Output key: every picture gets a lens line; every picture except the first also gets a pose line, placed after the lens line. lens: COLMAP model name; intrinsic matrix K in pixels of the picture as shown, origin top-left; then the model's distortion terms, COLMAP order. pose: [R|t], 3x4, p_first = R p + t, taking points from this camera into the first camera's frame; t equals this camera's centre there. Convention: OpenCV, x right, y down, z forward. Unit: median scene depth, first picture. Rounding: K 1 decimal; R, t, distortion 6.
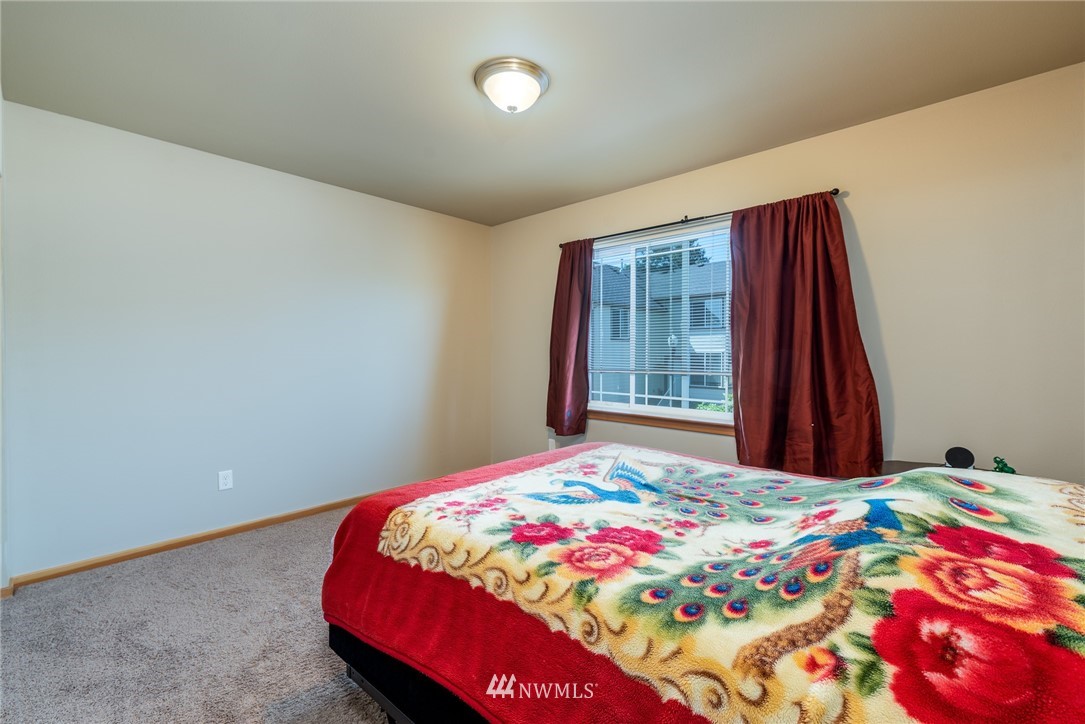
lens RADIAL K [[462.2, 0, 546.5], [0, 462.2, 359.1], [0, 0, 1]] dist [0.013870, 0.000087]
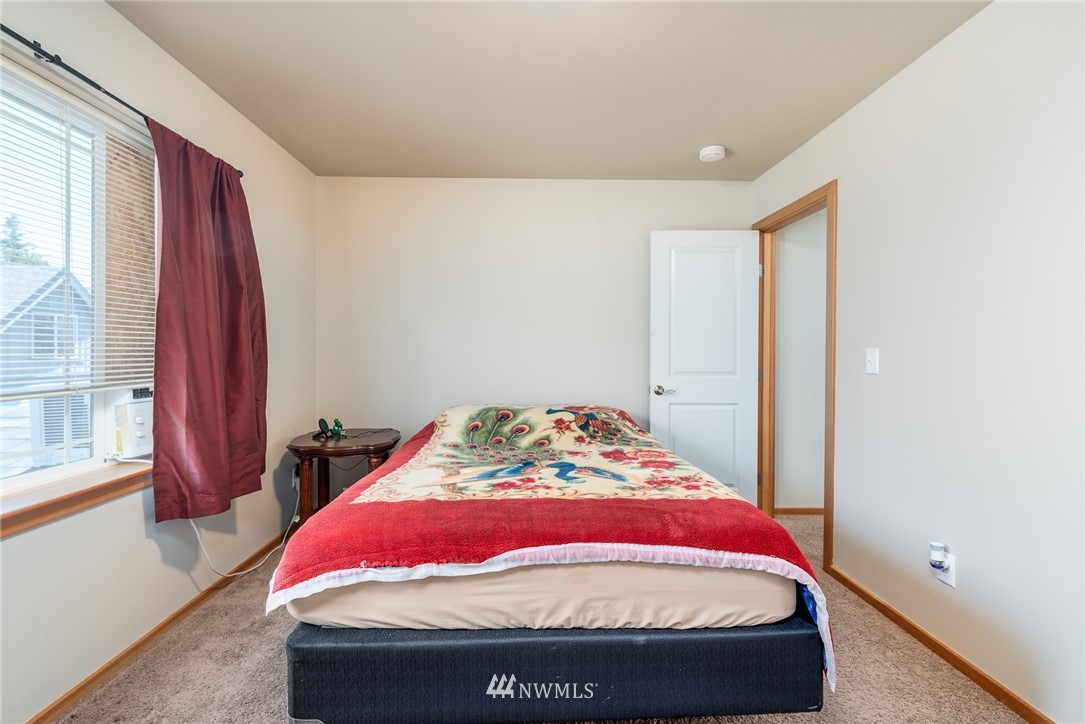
lens RADIAL K [[462.2, 0, 546.5], [0, 462.2, 359.1], [0, 0, 1]] dist [0.013870, 0.000087]
pose [[-0.705511, -0.010254, 0.708625, -0.657334], [0.008891, 0.999689, 0.023317, -0.021549], [-0.708643, 0.022750, -0.705200, 1.806932]]
